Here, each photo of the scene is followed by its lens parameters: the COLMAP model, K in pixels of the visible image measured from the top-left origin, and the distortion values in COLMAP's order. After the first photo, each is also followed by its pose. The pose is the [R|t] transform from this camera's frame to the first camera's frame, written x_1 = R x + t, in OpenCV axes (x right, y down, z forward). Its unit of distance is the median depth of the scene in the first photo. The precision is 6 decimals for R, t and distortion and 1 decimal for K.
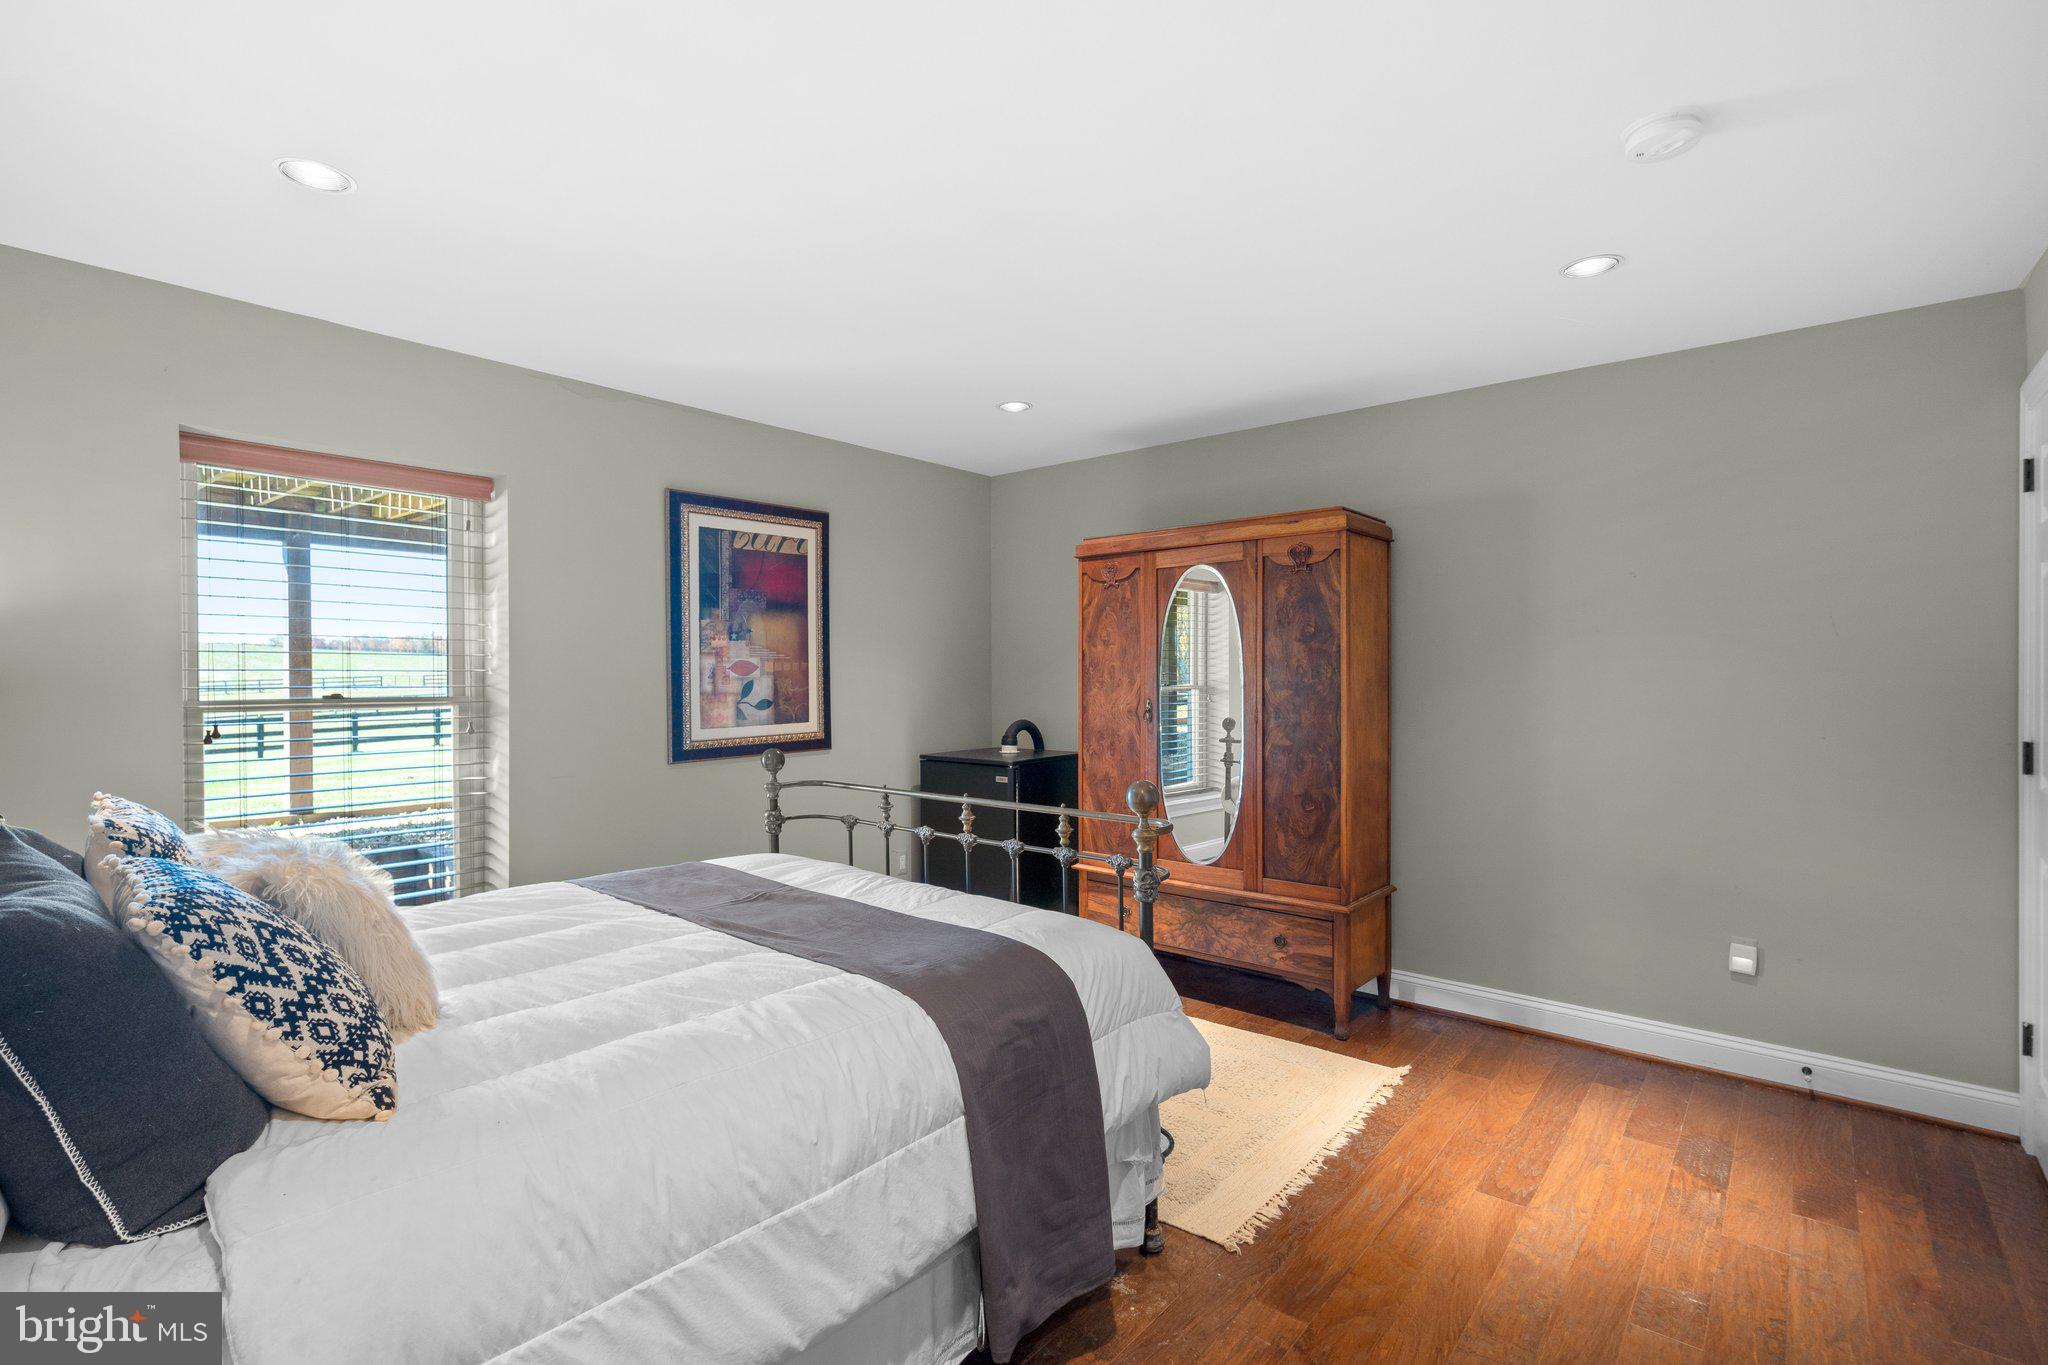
lens RADIAL K [[945.7, 0, 1012.9], [0, 945.7, 674.7], [0, 0, 1]] dist [-0.008359, 0.001873]
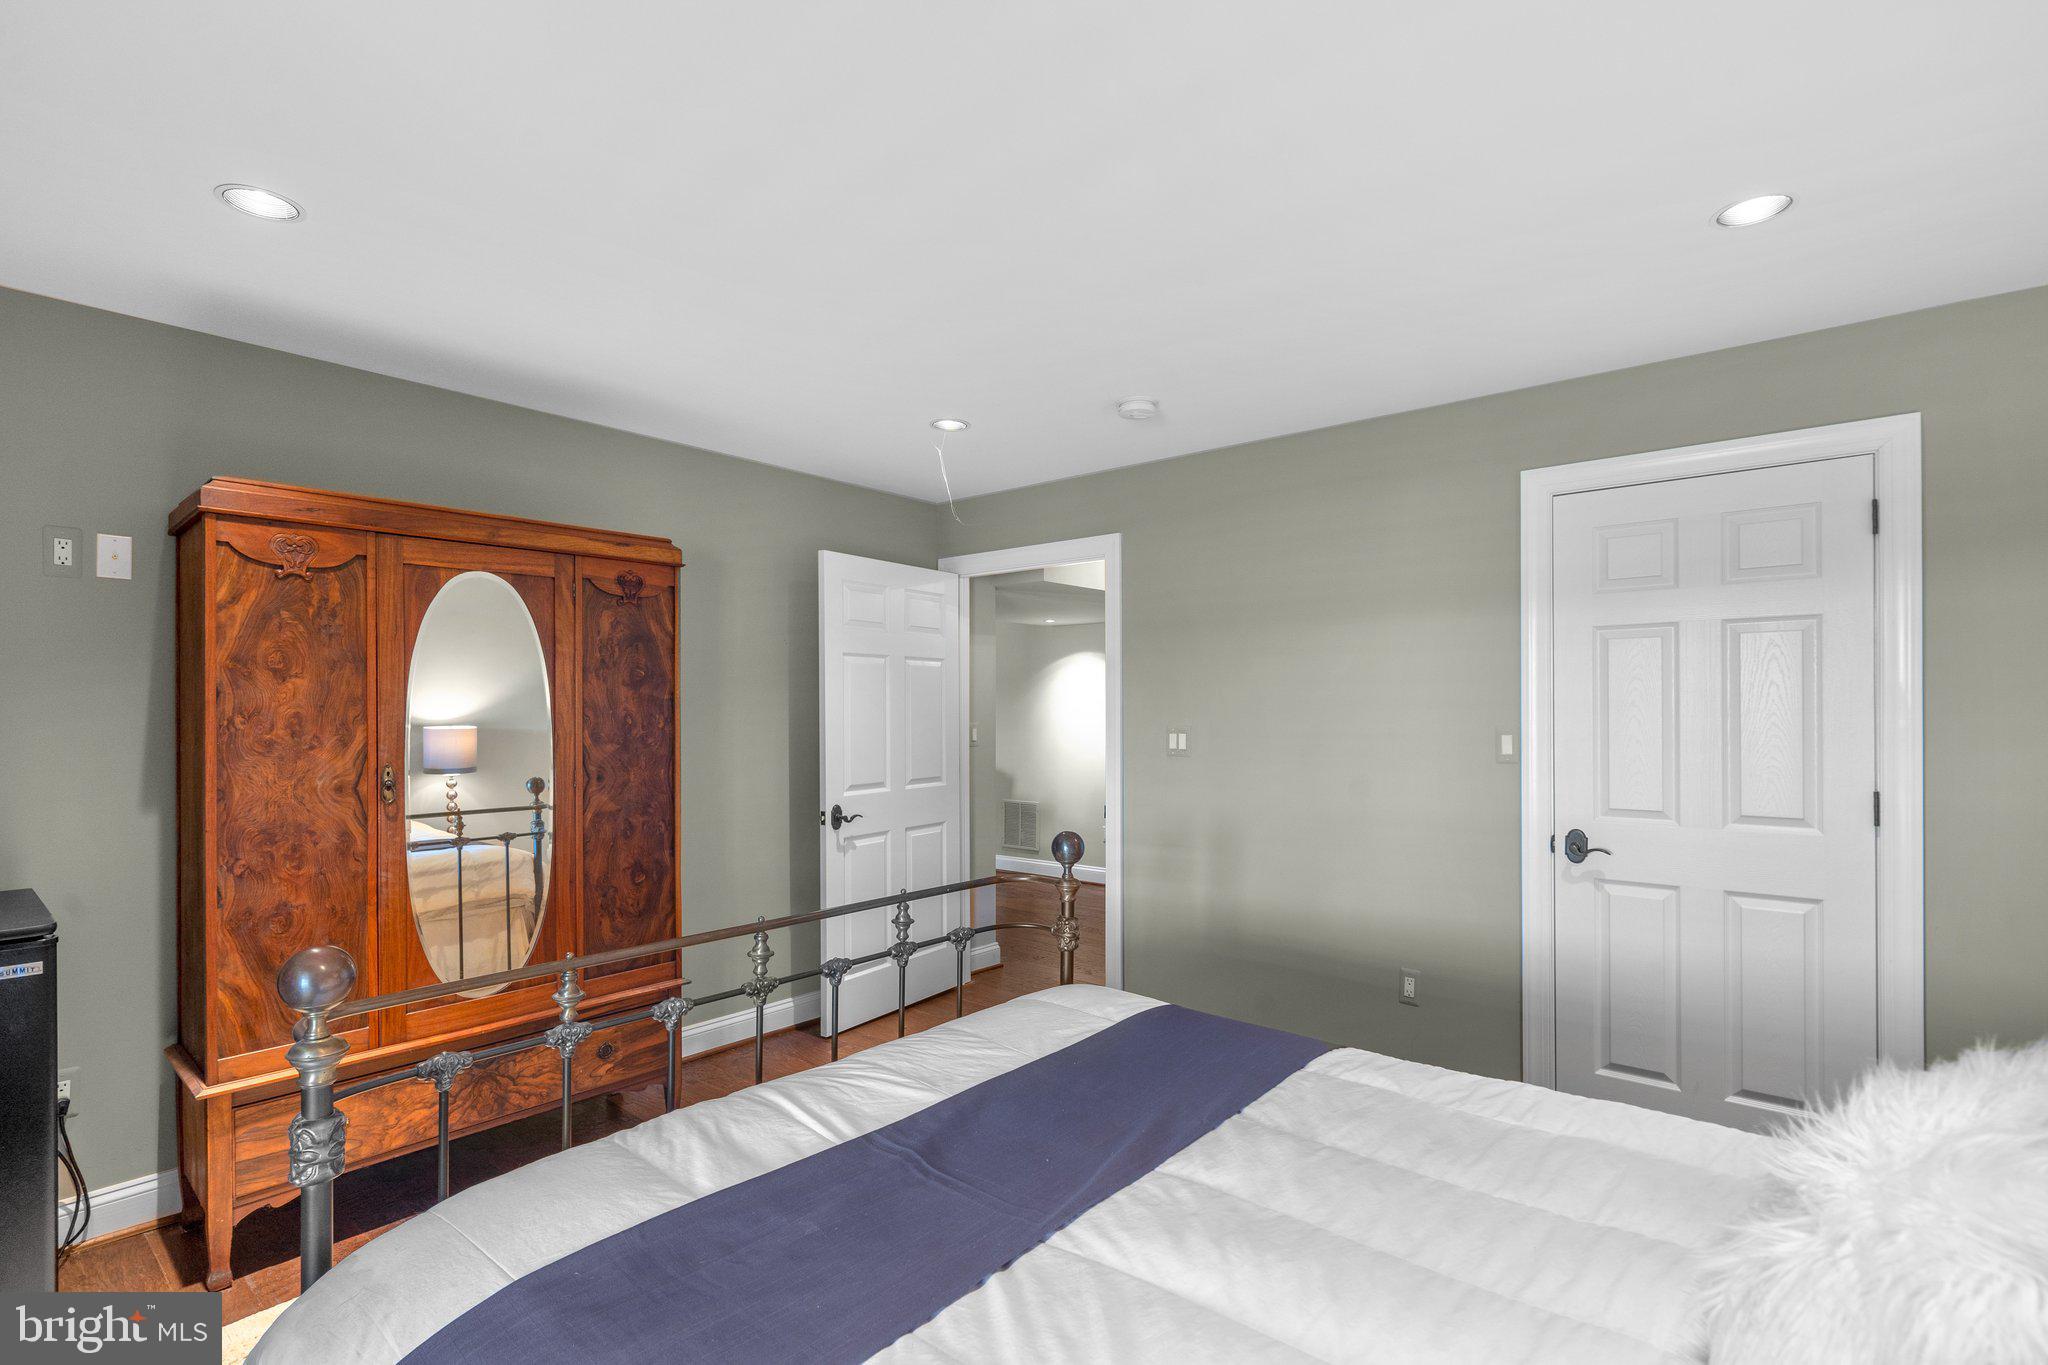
lens RADIAL K [[945.7, 0, 1029.2], [0, 945.7, 697.8], [0, 0, 1]] dist [-0.008359, 0.001873]
pose [[-0.000007, 0.013804, 0.999905, -0.589791], [-0.000788, 0.999904, -0.013804, -0.014434], [-1.000000, -0.000788, 0.000004, 0.689731]]
